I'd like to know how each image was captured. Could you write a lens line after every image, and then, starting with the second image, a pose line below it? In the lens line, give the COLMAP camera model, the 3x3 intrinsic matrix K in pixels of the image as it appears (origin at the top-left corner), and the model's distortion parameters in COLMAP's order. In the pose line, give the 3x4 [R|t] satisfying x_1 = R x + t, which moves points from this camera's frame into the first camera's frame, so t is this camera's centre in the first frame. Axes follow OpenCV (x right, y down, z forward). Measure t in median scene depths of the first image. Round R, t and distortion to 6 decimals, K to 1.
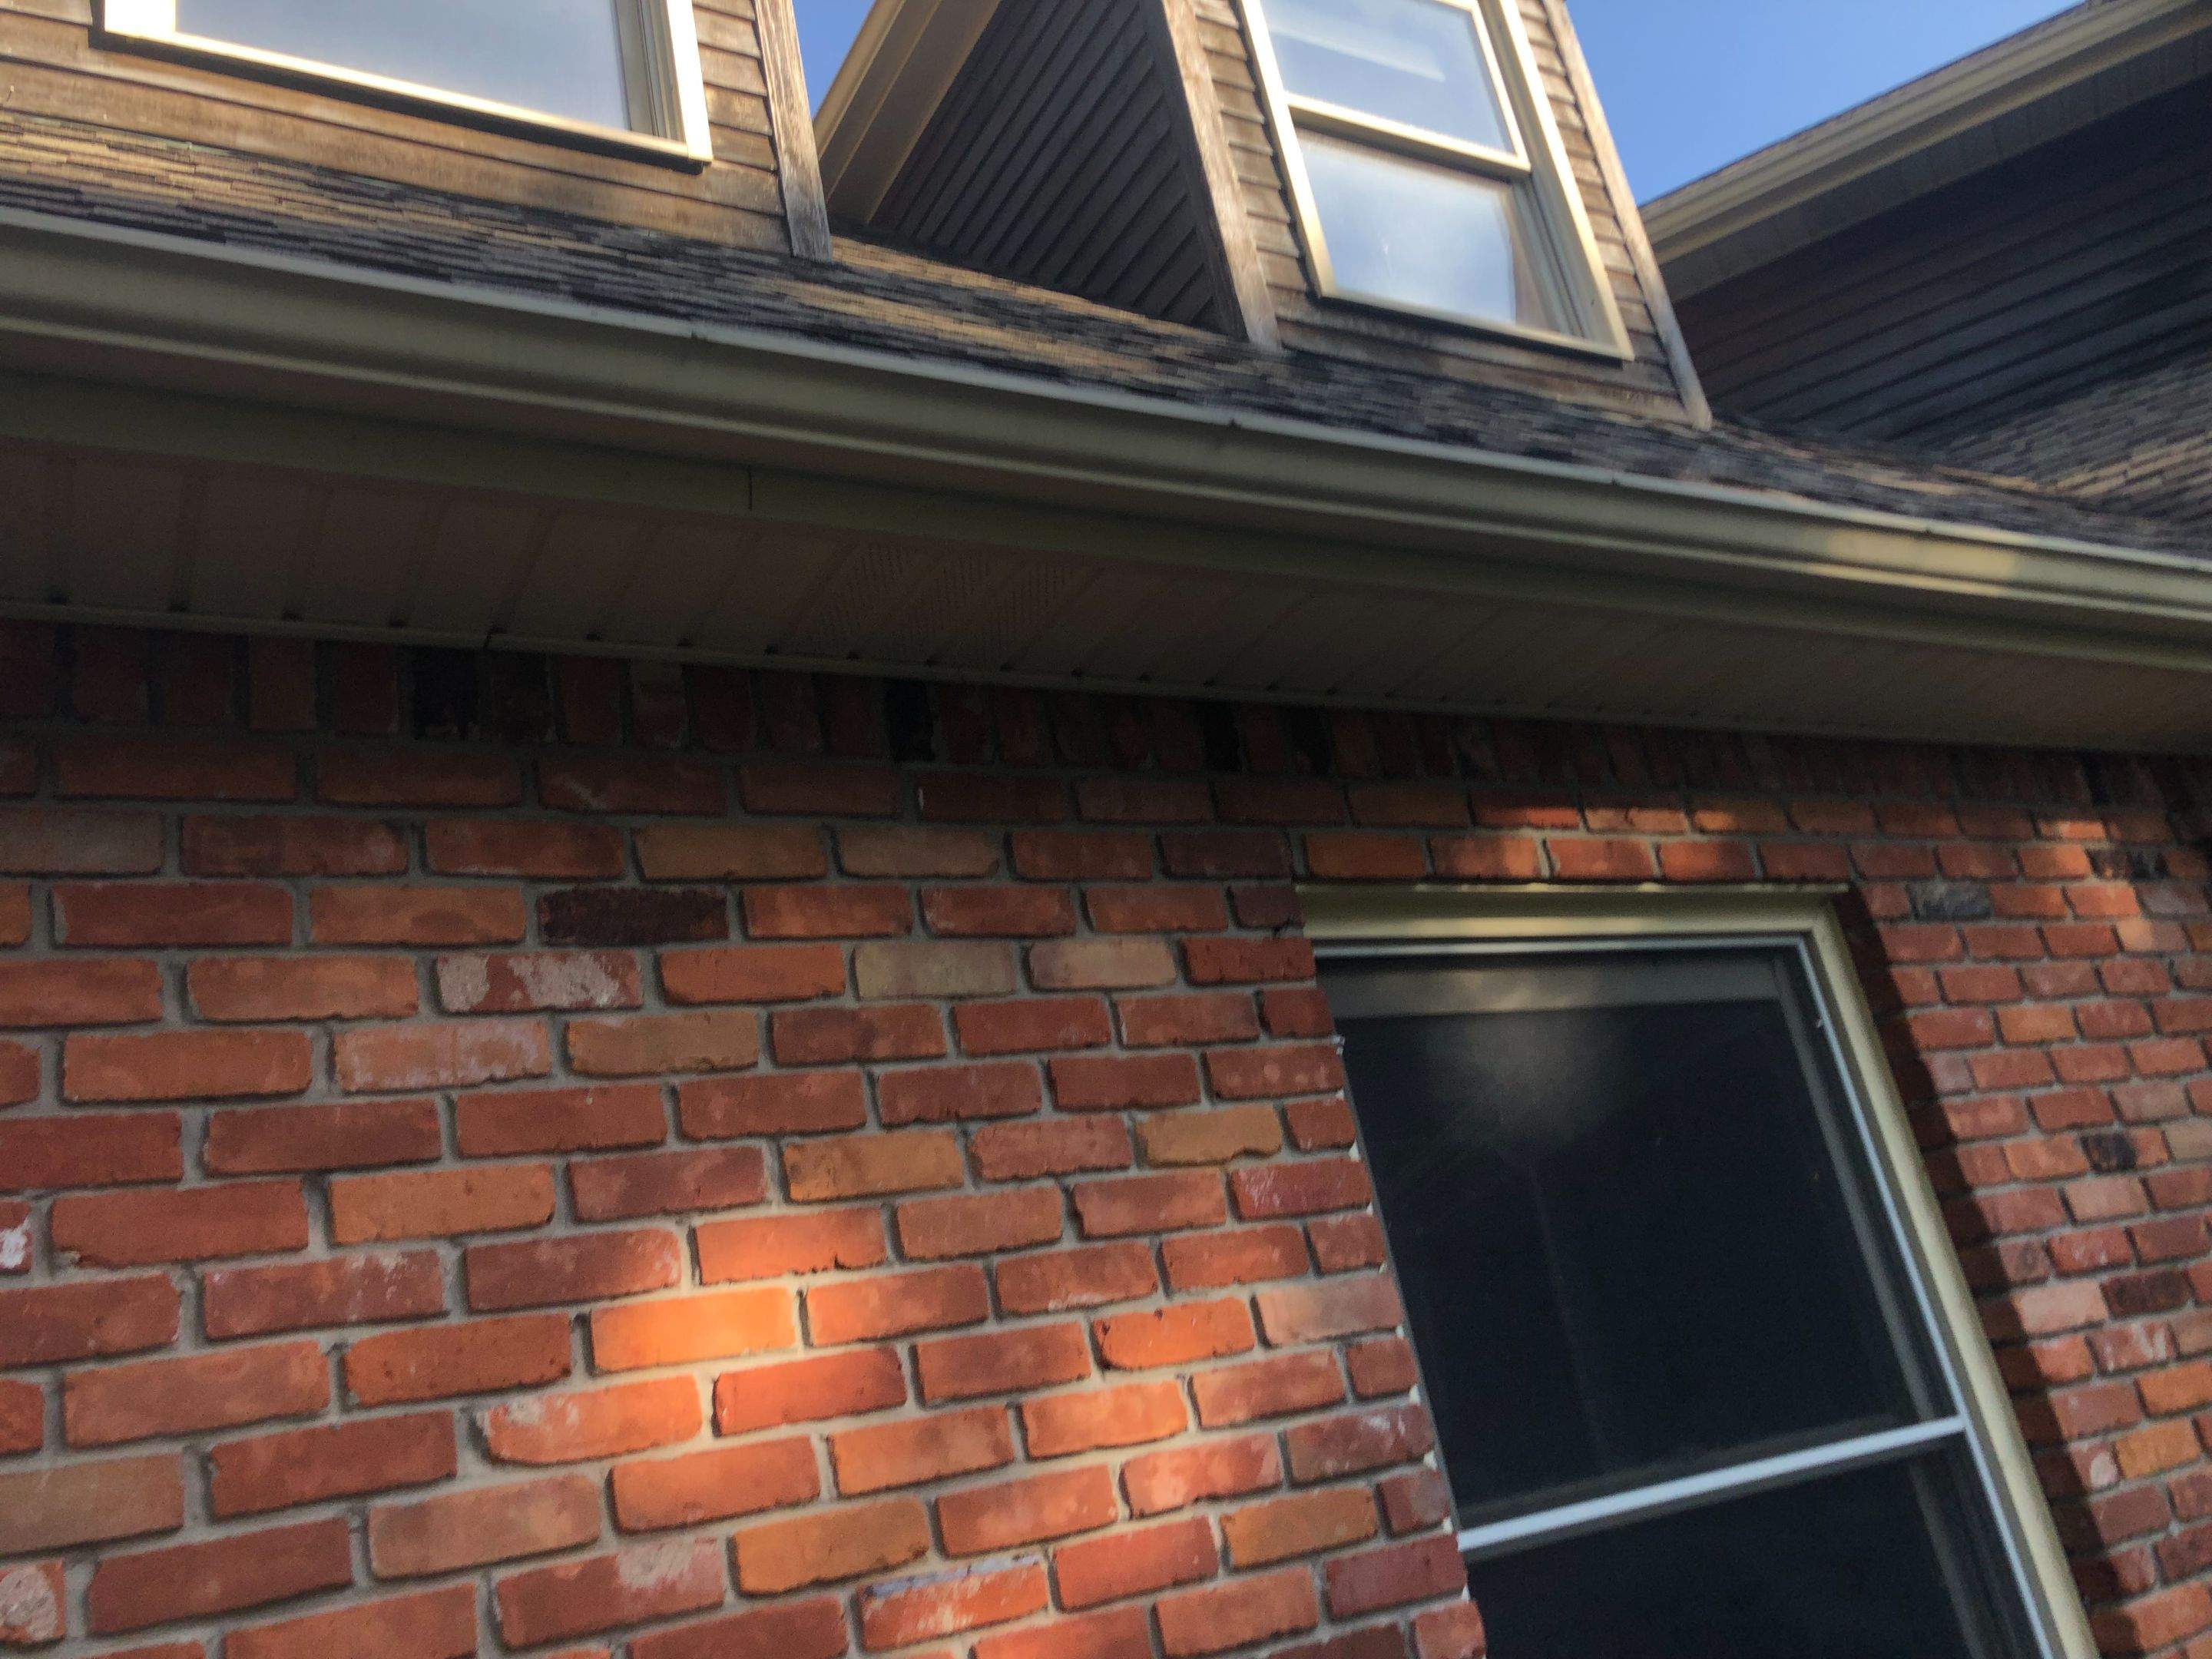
lens RADIAL K [[1803.5, 0, 1106.0], [0, 1803.5, 829.5], [0, 0, 1]] dist [0.017418, 0.002722]
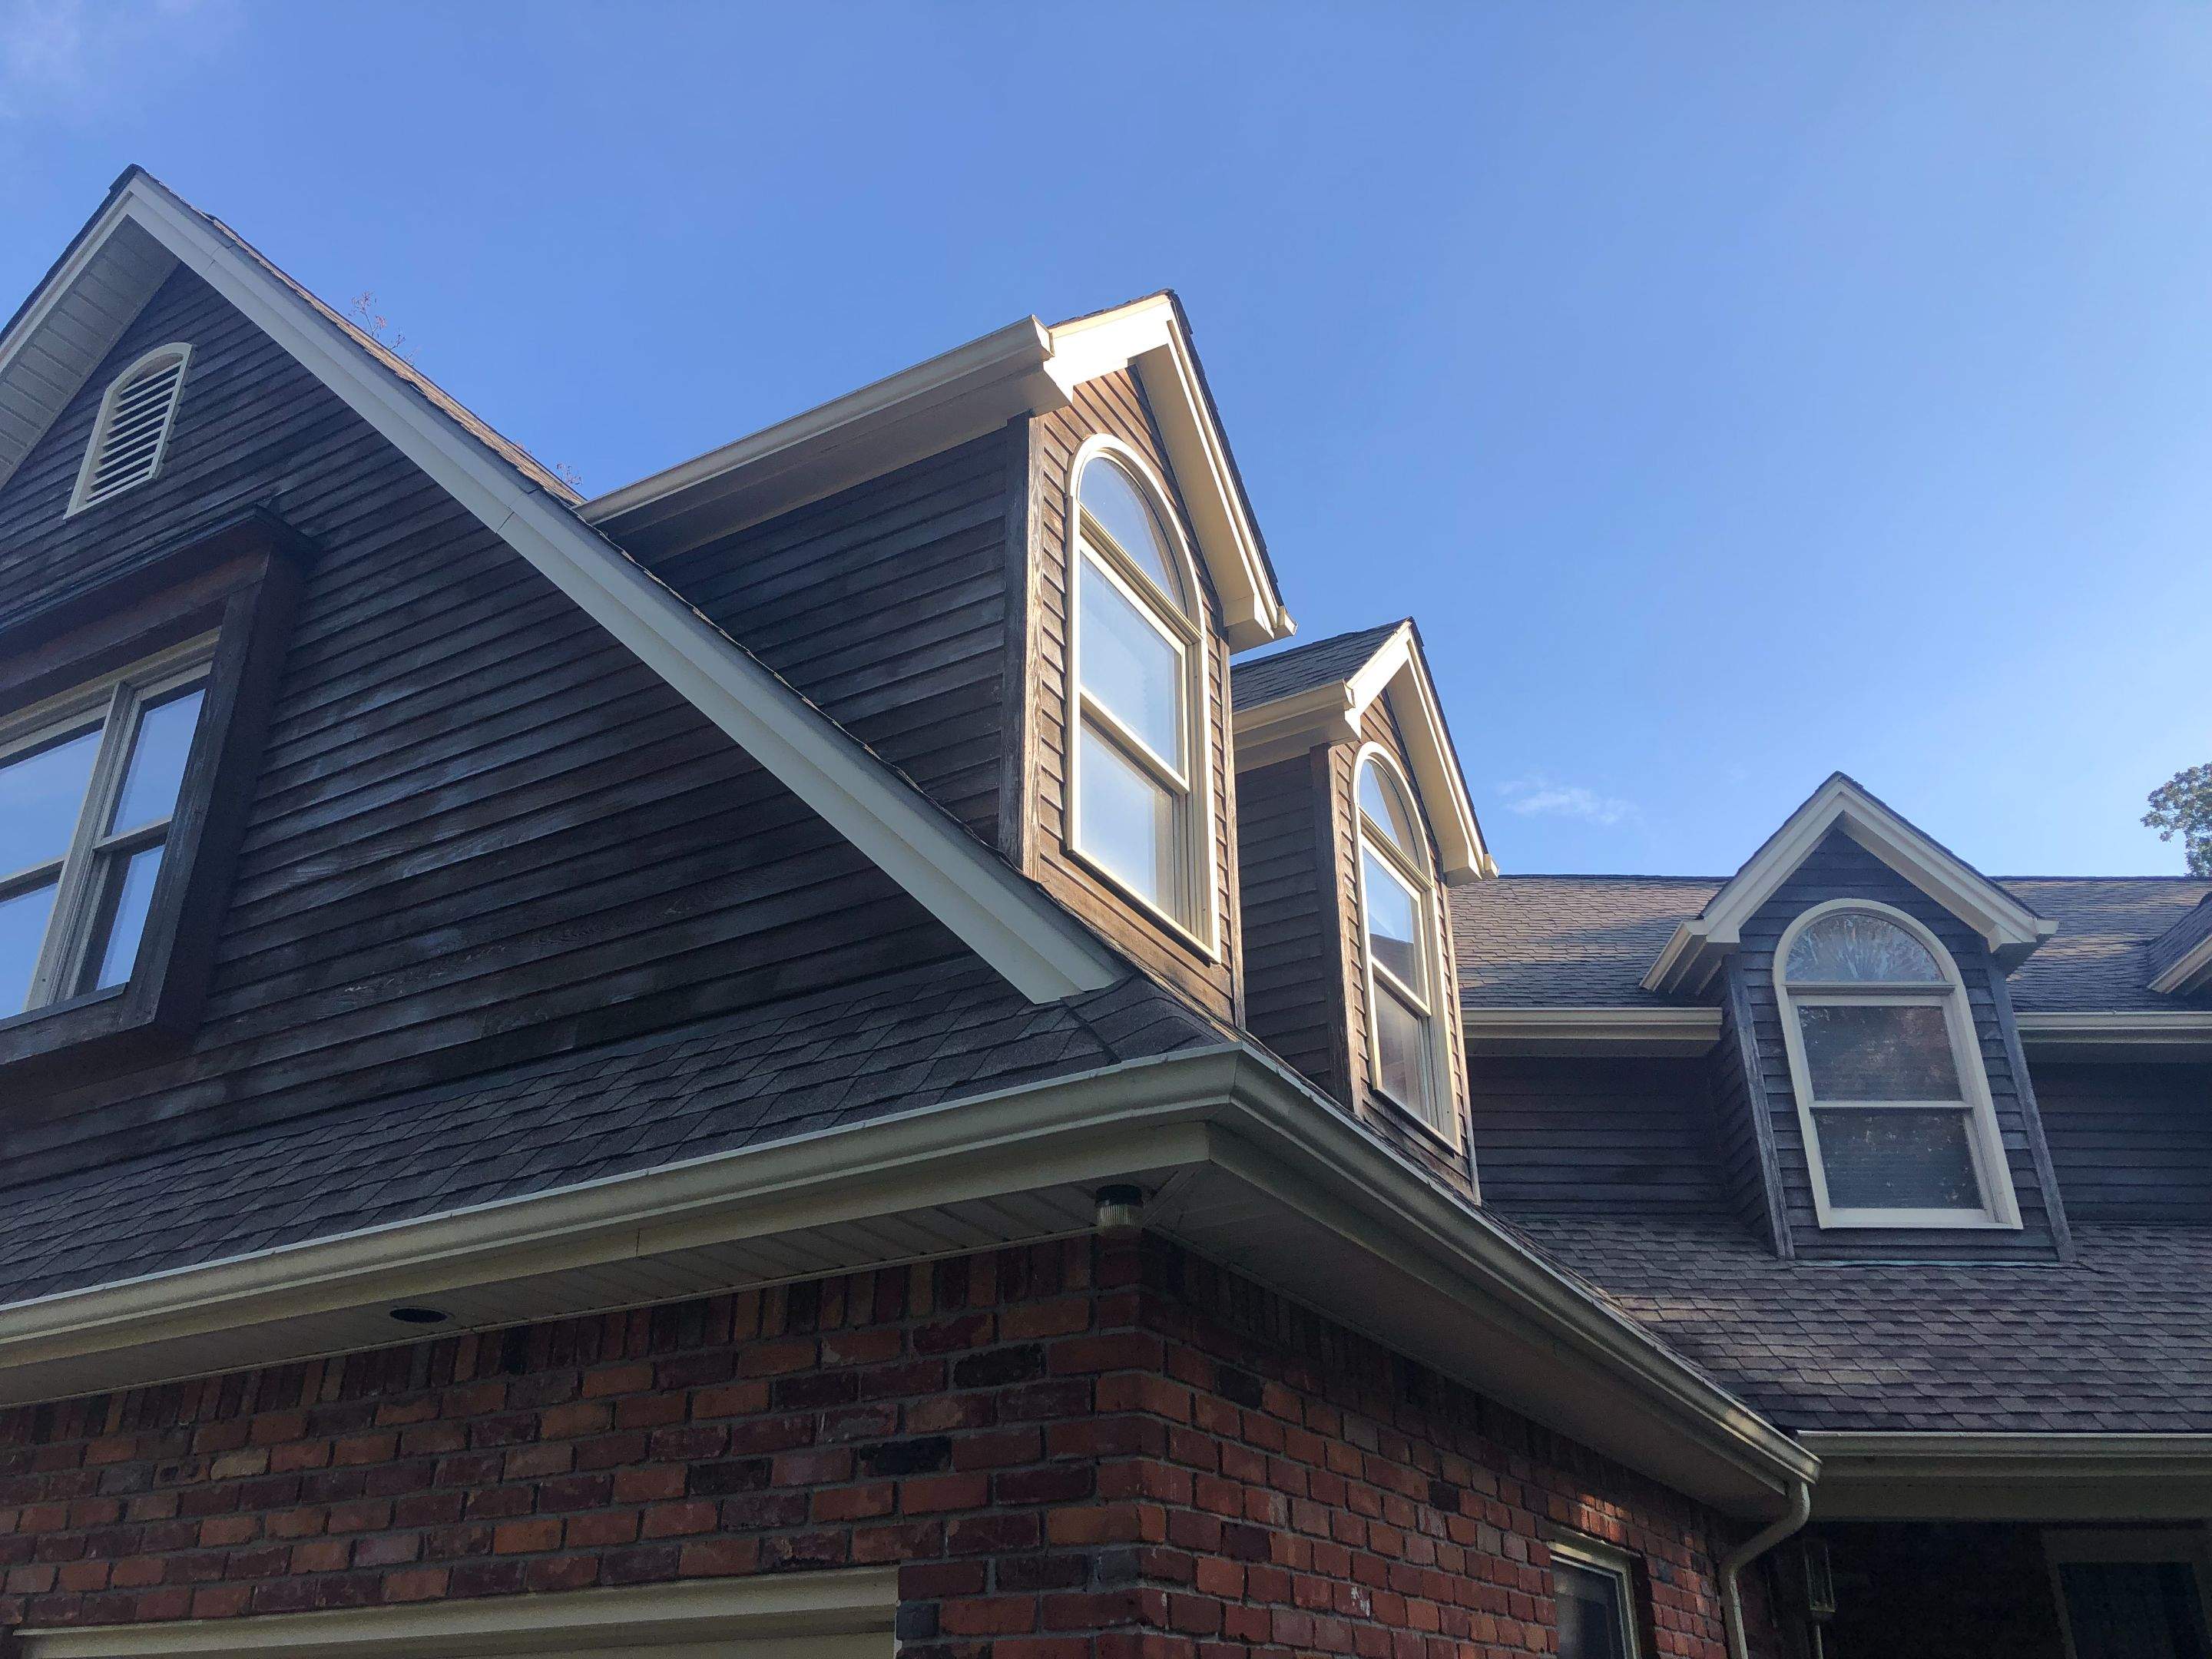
lens RADIAL K [[1803.5, 0, 1106.0], [0, 1803.5, 829.5], [0, 0, 1]] dist [0.017418, 0.002722]
pose [[0.831840, 0.412086, 0.371789, -0.848230], [-0.347185, 0.908976, -0.230704, -0.024345], [-0.433017, 0.062829, 0.899193, -0.492344]]
